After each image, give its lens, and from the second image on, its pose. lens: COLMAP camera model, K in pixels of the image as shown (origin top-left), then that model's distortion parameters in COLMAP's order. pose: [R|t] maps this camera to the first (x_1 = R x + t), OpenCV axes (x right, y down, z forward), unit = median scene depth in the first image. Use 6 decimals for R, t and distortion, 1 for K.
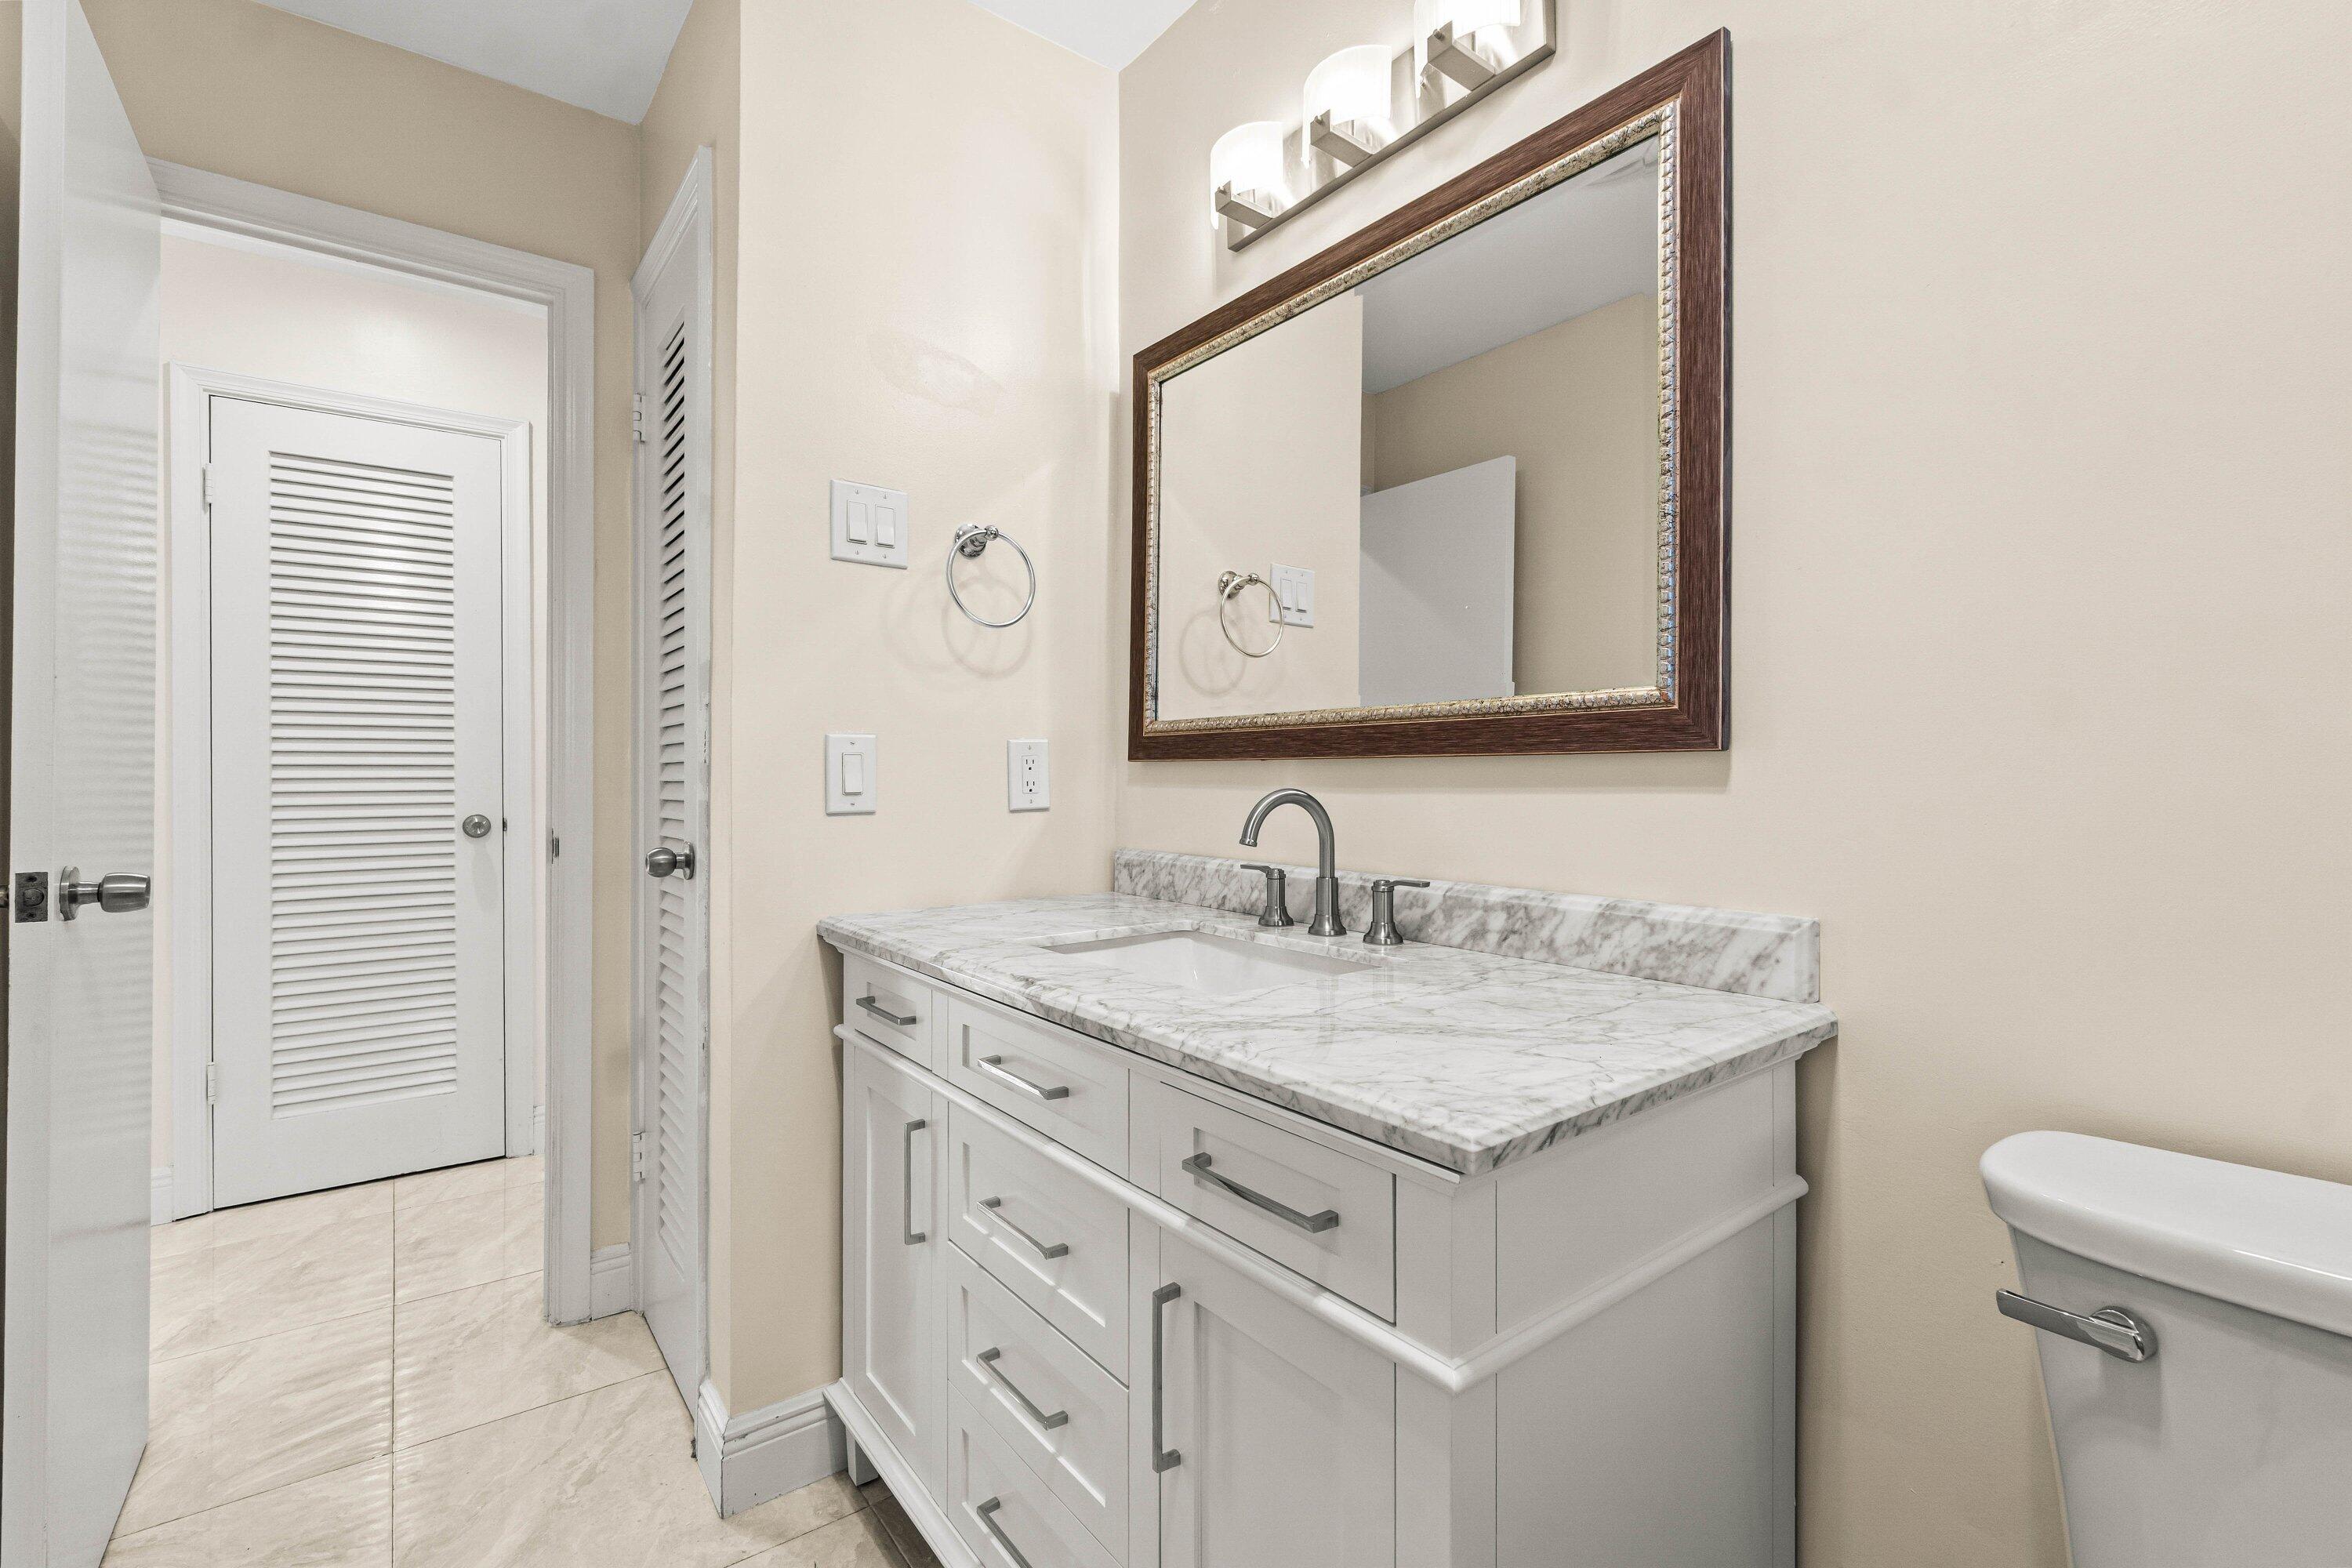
lens RADIAL K [[1024.7, 0, 1171.1], [0, 1024.7, 774.8], [0, 0, 1]] dist [-0.011087, 0.004019]
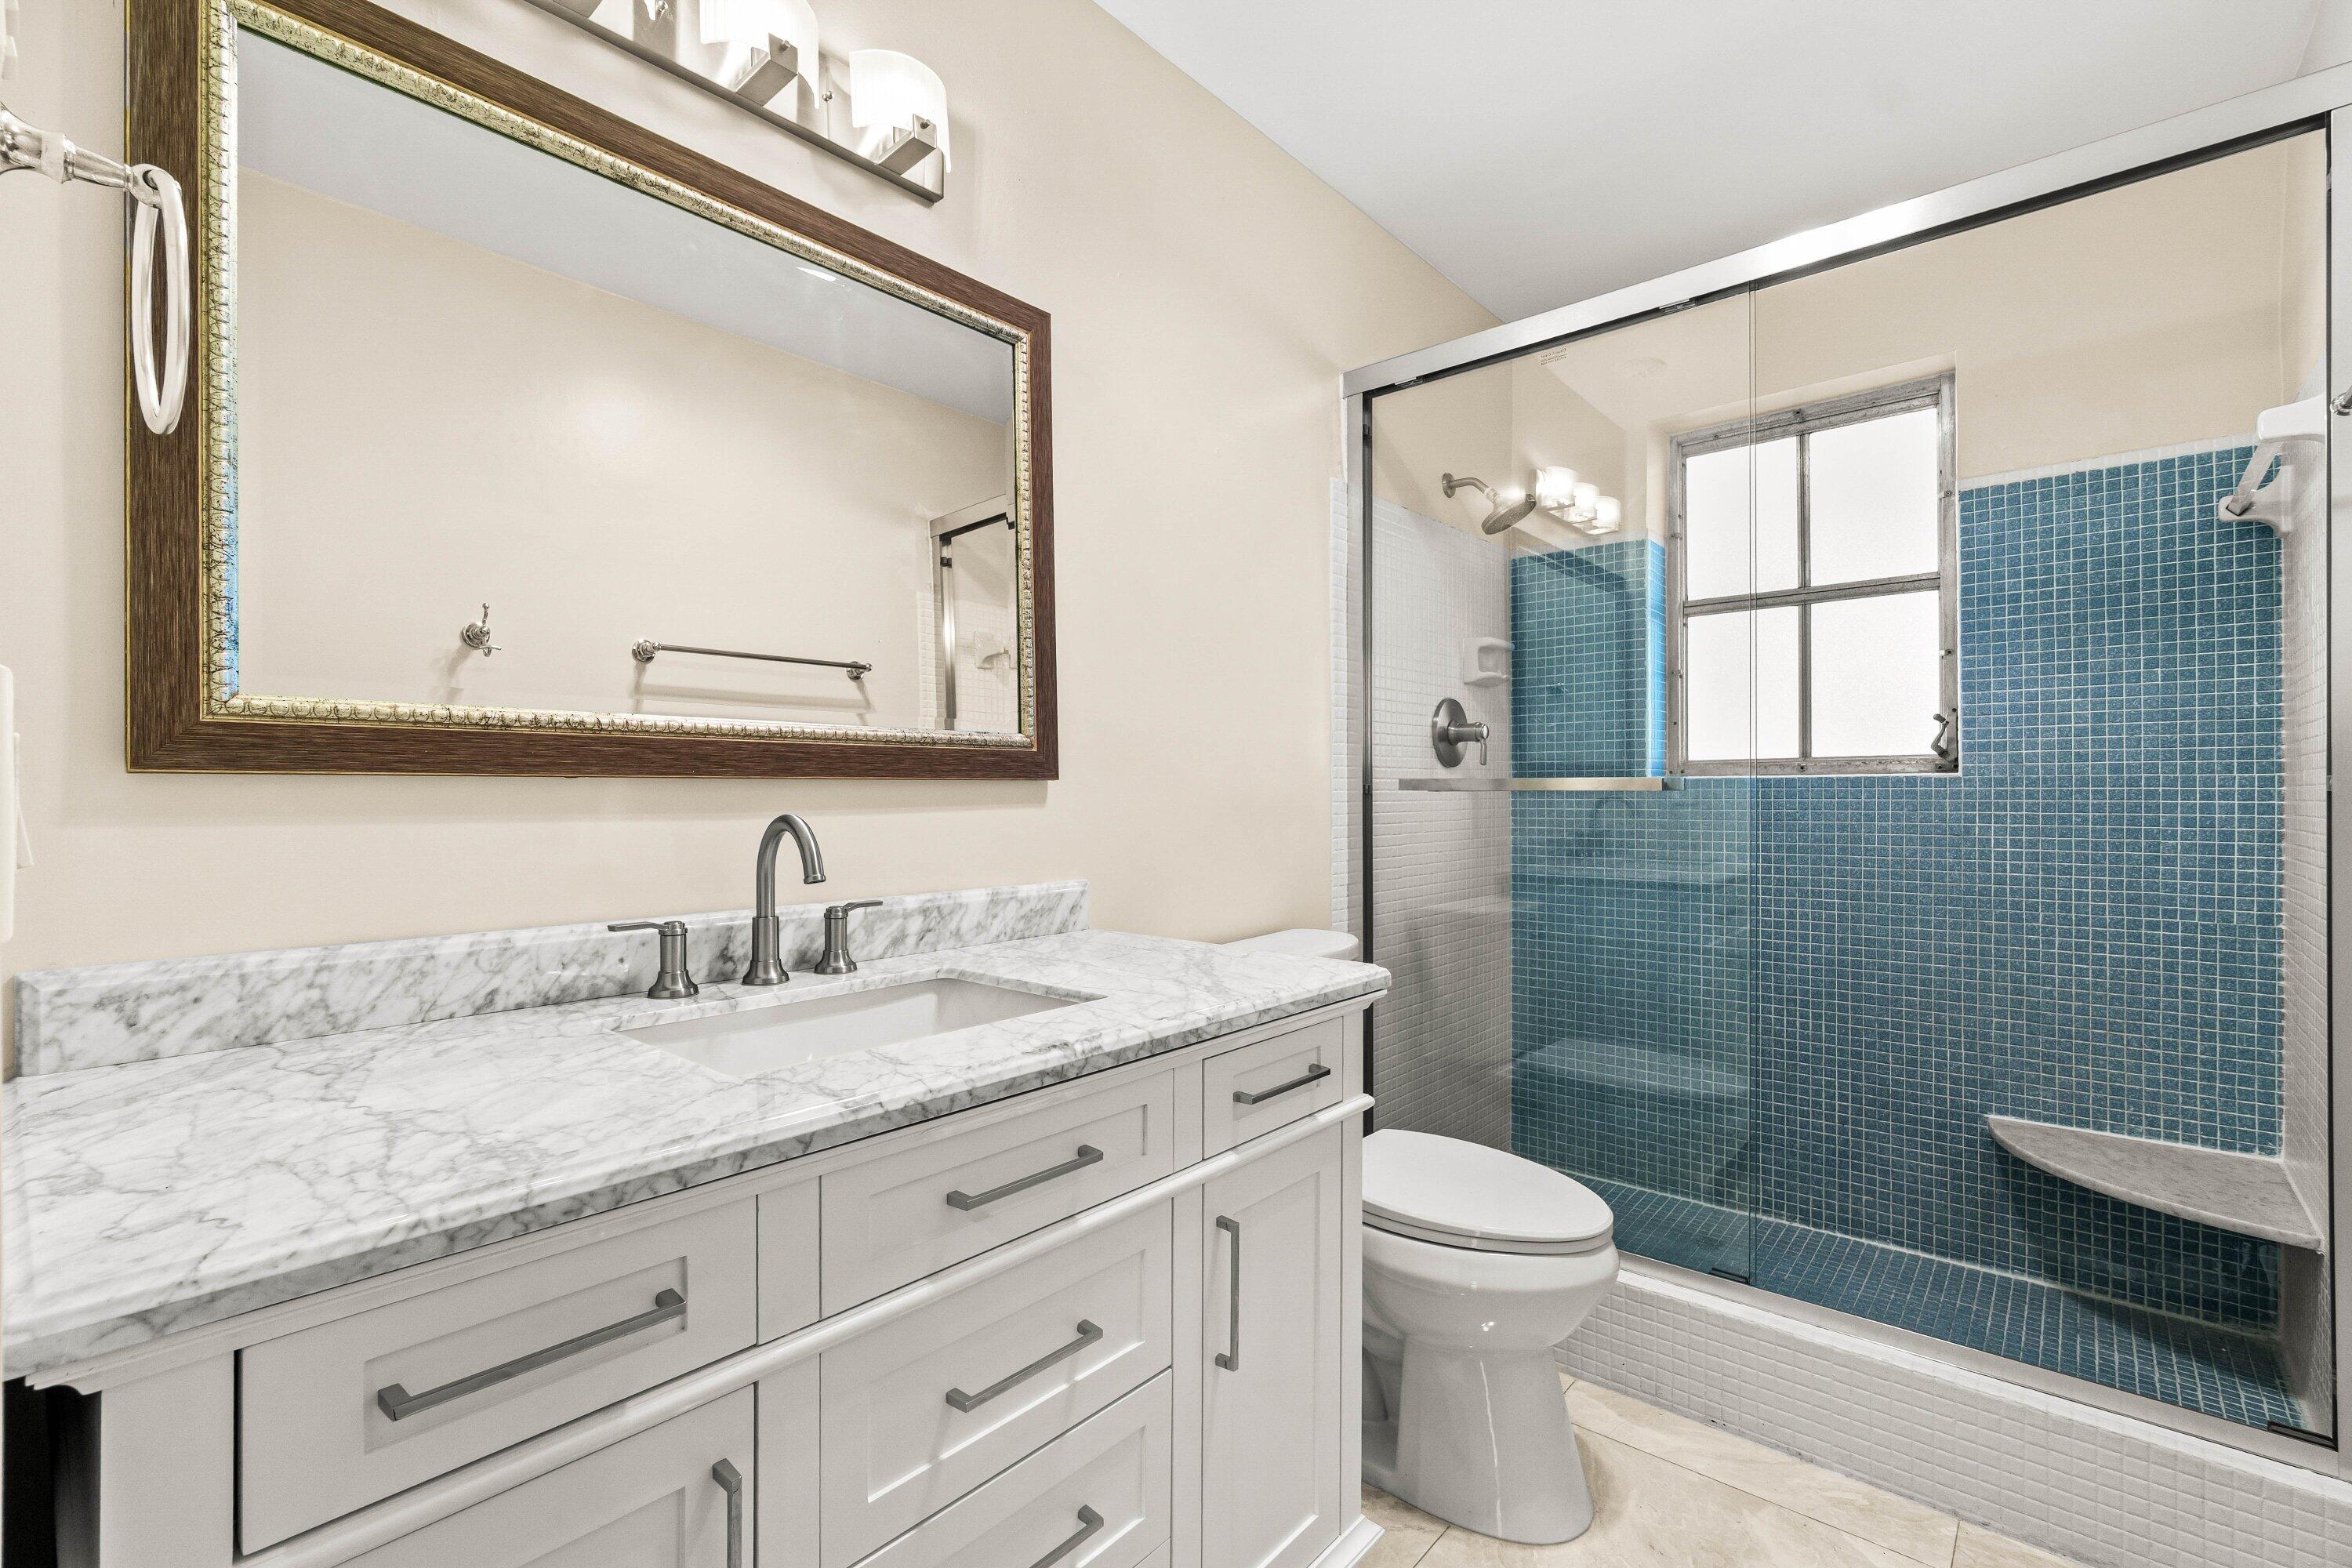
lens RADIAL K [[1024.7, 0, 1172.4], [0, 1024.7, 790.5], [0, 0, 1]] dist [-0.011087, 0.004019]
pose [[-0.189514, 0.000719, 0.981878, -0.865151], [0.002250, 0.999997, -0.000298, -0.005640], [-0.981875, 0.002153, -0.189515, 0.943443]]
